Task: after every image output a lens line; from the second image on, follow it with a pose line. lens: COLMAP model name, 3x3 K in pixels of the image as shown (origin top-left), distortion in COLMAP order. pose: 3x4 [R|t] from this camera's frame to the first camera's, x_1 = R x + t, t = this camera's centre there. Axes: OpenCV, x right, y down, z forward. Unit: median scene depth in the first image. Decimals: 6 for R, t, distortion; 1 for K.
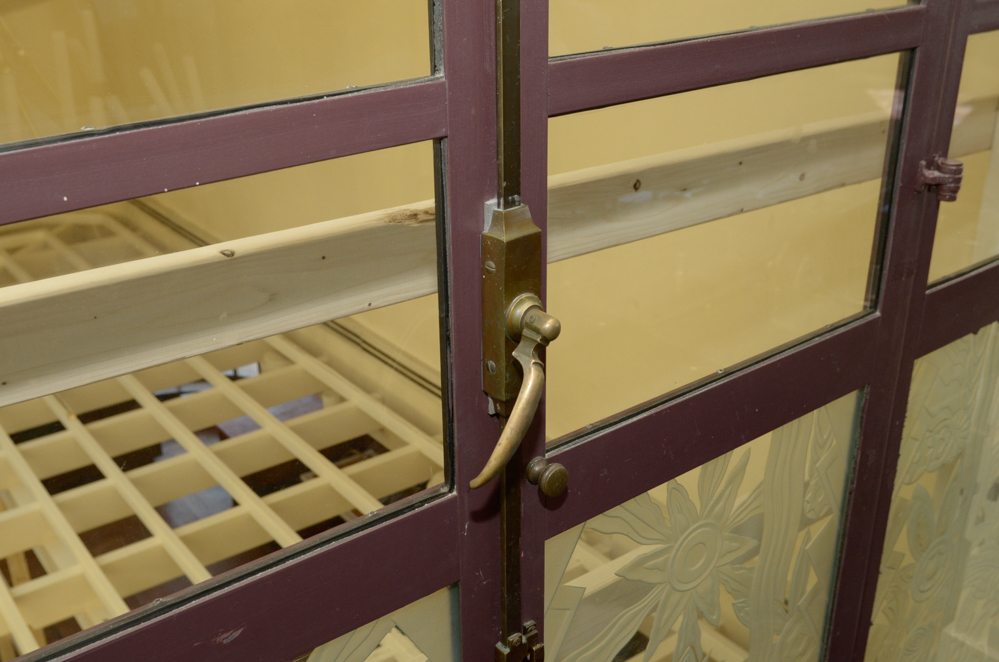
lens RADIAL K [[1063.0, 0, 499.4], [0, 1063.0, 330.3], [0, 0, 1]] dist [-0.023494, 0.000000]
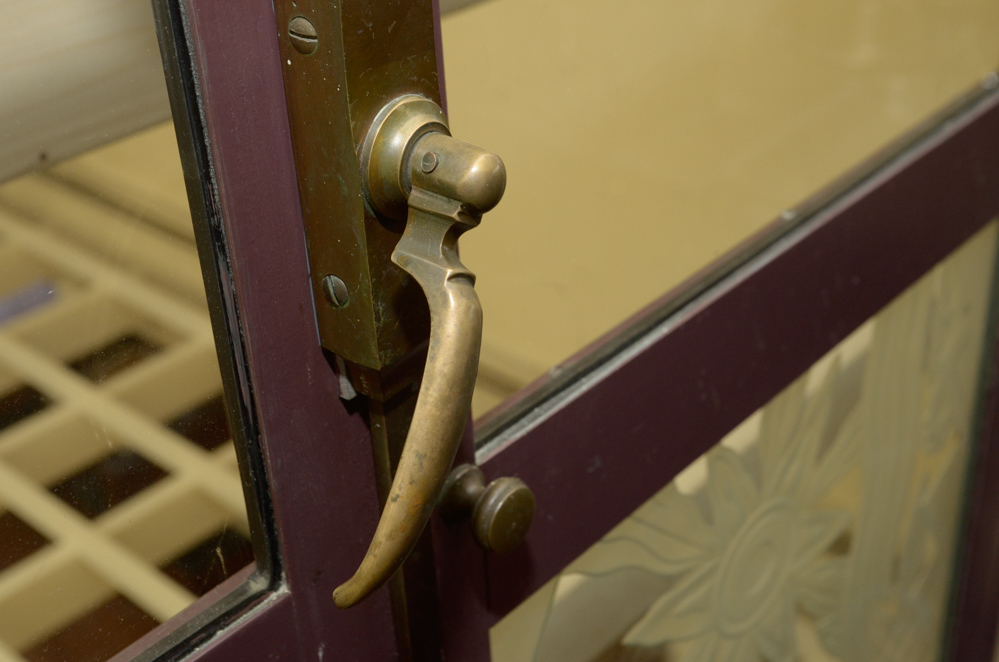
lens RADIAL K [[1430.5, 0, 497.4], [0, 1430.5, 338.5], [0, 0, 1]] dist [0.024342, 0.000000]
pose [[0.984615, -0.127383, 0.119611, -0.014873], [0.110128, 0.983836, 0.141207, -0.017356], [-0.135665, -0.125862, 0.982728, 0.468950]]
